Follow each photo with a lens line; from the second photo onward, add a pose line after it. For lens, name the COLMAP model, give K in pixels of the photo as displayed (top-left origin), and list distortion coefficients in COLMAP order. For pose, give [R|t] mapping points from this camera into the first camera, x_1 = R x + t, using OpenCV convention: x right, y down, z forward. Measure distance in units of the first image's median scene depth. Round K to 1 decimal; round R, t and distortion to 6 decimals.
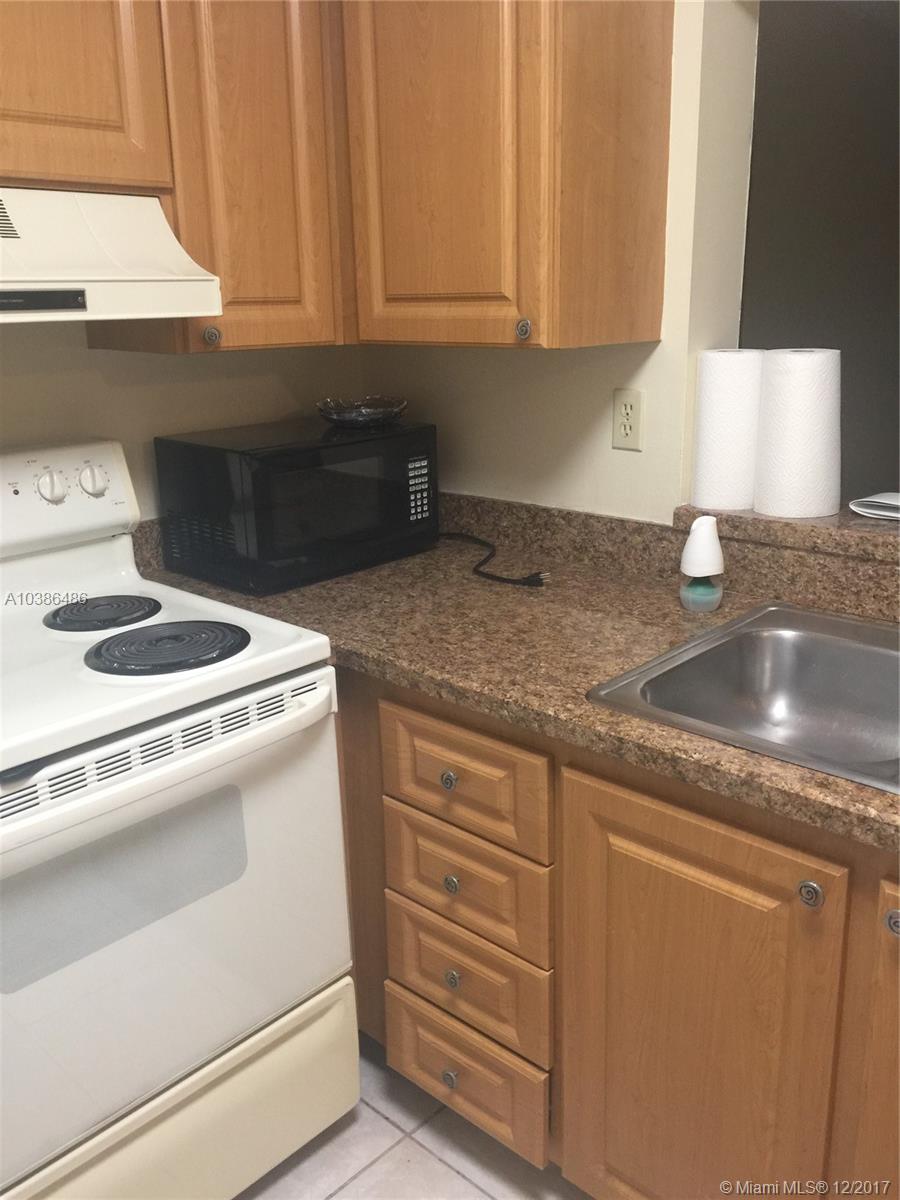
lens RADIAL K [[1029.1, 0, 450.0], [0, 1029.1, 600.0], [0, 0, 1]] dist [0.002507, 0.001255]
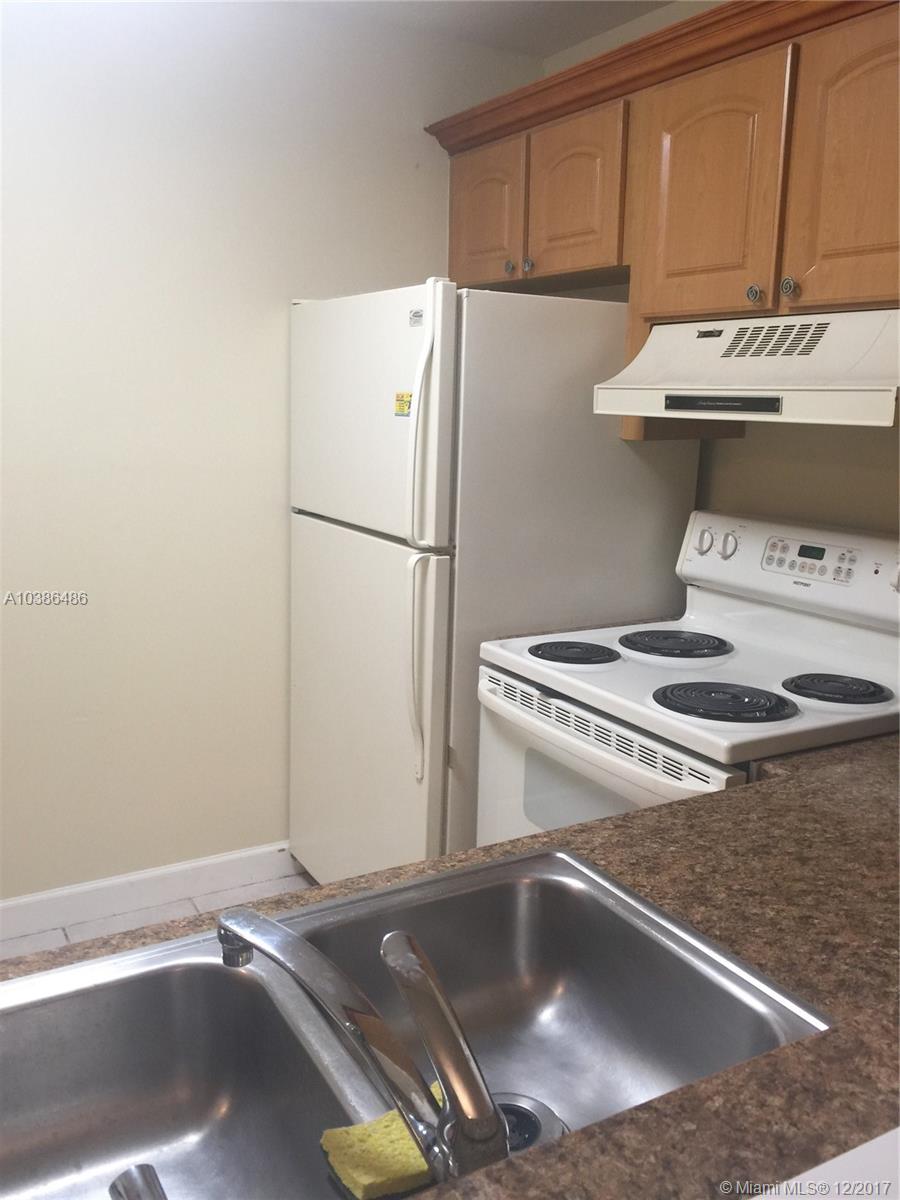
lens RADIAL K [[1029.1, 0, 450.0], [0, 1029.1, 600.0], [0, 0, 1]] dist [0.002507, 0.001255]
pose [[-0.307871, 0.204513, -0.929188, 0.878314], [-0.279392, 0.914133, 0.293771, -0.314960], [0.909481, 0.350051, -0.224295, 0.956599]]
